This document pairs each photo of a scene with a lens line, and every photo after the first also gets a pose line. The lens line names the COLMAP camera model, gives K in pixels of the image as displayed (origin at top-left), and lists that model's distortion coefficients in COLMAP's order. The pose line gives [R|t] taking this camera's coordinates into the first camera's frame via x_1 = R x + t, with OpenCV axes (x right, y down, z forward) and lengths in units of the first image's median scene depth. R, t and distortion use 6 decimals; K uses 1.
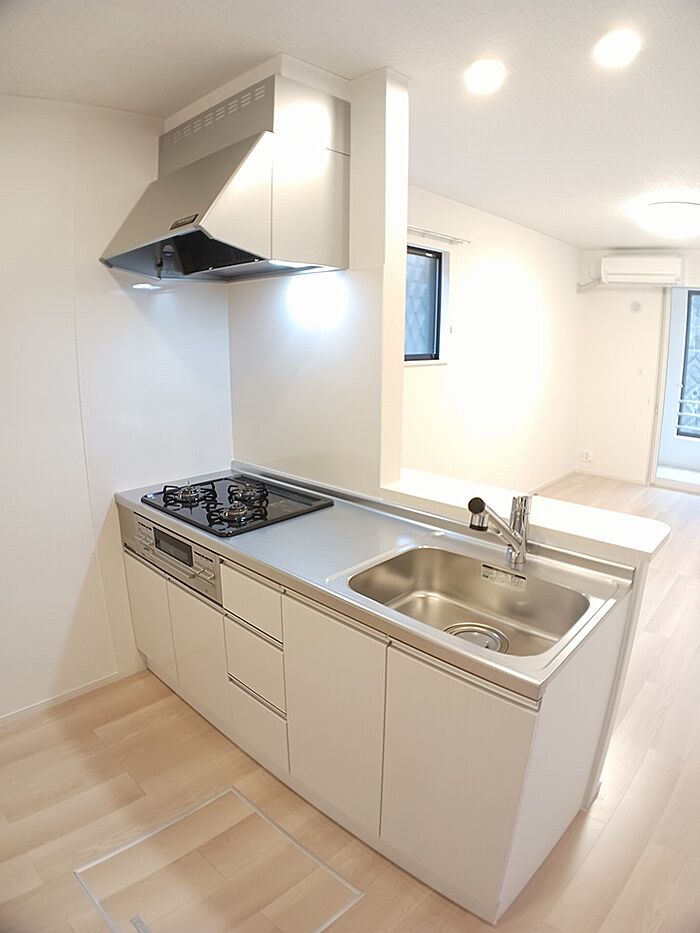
lens RADIAL K [[553.7, 0, 350.0], [0, 553.7, 466.5], [0, 0, 1]] dist [-0.179854, -0.000350]
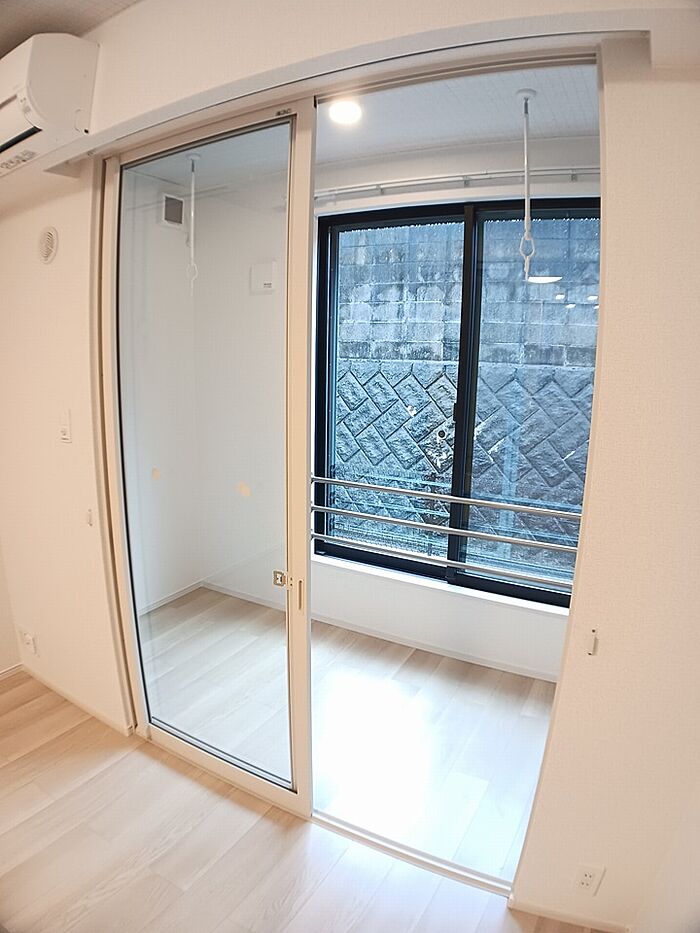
lens RADIAL K [[553.7, 0, 350.0], [0, 553.7, 466.5], [0, 0, 1]] dist [-0.179854, -0.000350]
pose [[0.969160, -0.031380, 0.244426, 0.659981], [0.040271, 0.998693, -0.031460, -0.143784], [-0.243119, 0.040333, 0.969157, 0.628250]]
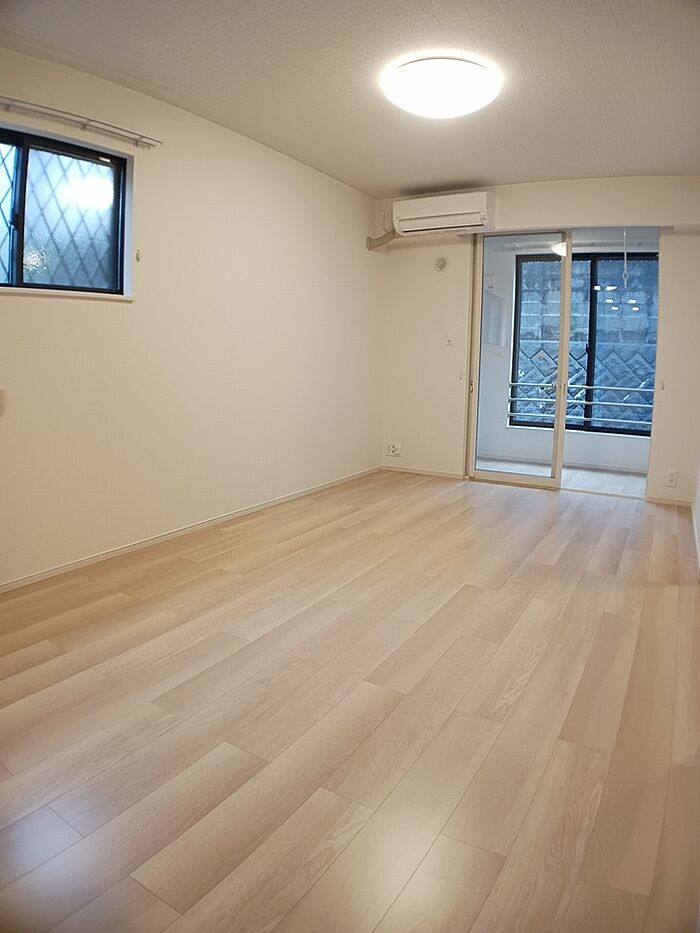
lens RADIAL K [[553.7, 0, 350.0], [0, 553.7, 466.5], [0, 0, 1]] dist [-0.179854, -0.000350]
pose [[0.979244, -0.026989, 0.200880, 0.226051], [0.038151, 0.997923, -0.051903, 0.055034], [-0.199062, 0.058490, 0.978240, 0.195259]]
